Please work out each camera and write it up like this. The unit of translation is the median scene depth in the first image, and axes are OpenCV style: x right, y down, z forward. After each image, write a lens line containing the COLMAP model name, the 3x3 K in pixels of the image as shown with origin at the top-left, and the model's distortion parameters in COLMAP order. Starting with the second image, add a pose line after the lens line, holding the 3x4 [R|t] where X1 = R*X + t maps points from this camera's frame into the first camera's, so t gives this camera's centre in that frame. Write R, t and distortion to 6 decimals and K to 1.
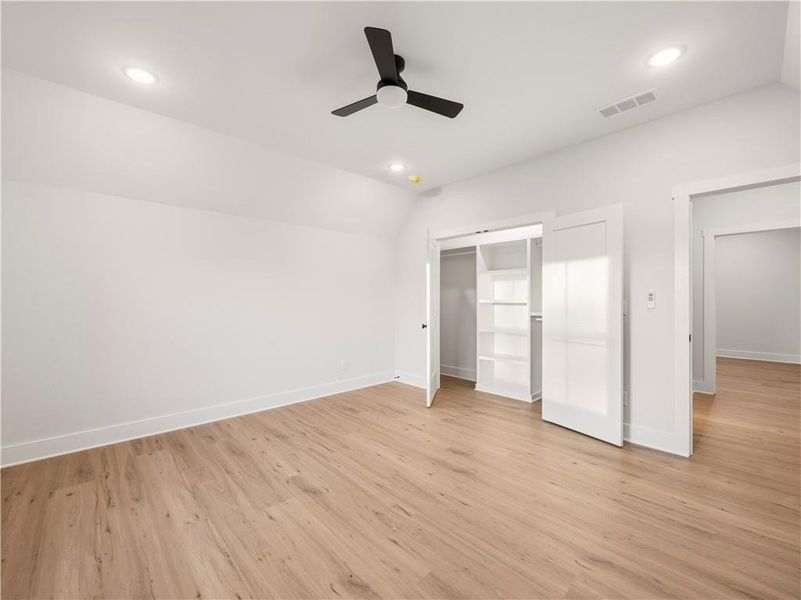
lens RADIAL K [[342.3, 0, 402.6], [0, 342.3, 299.6], [0, 0, 1]] dist [-0.001231, -0.000359]
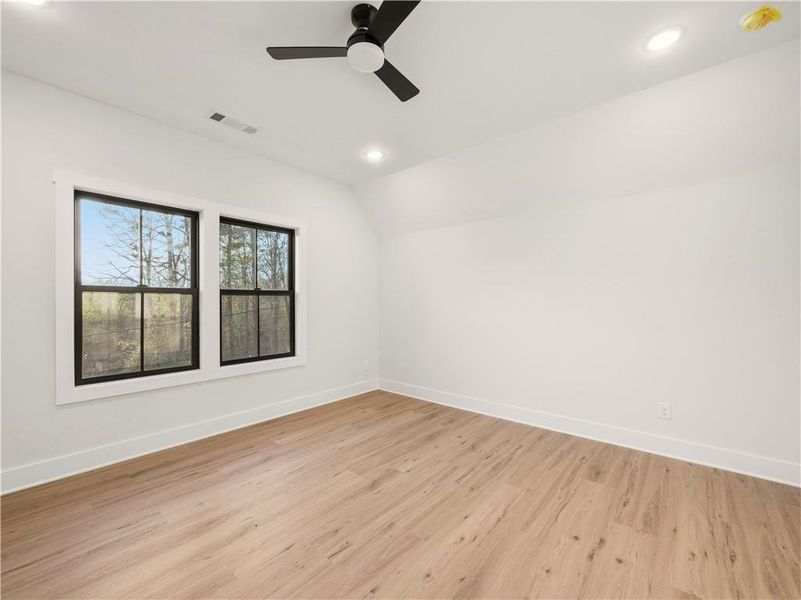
lens RADIAL K [[342.3, 0, 397.0], [0, 342.3, 302.3], [0, 0, 1]] dist [-0.001231, -0.000359]
pose [[0.087696, 0.002089, -0.996145, 0.611117], [-0.000344, 0.999998, 0.002066, -0.001538], [0.996147, 0.000162, 0.087697, 0.762062]]
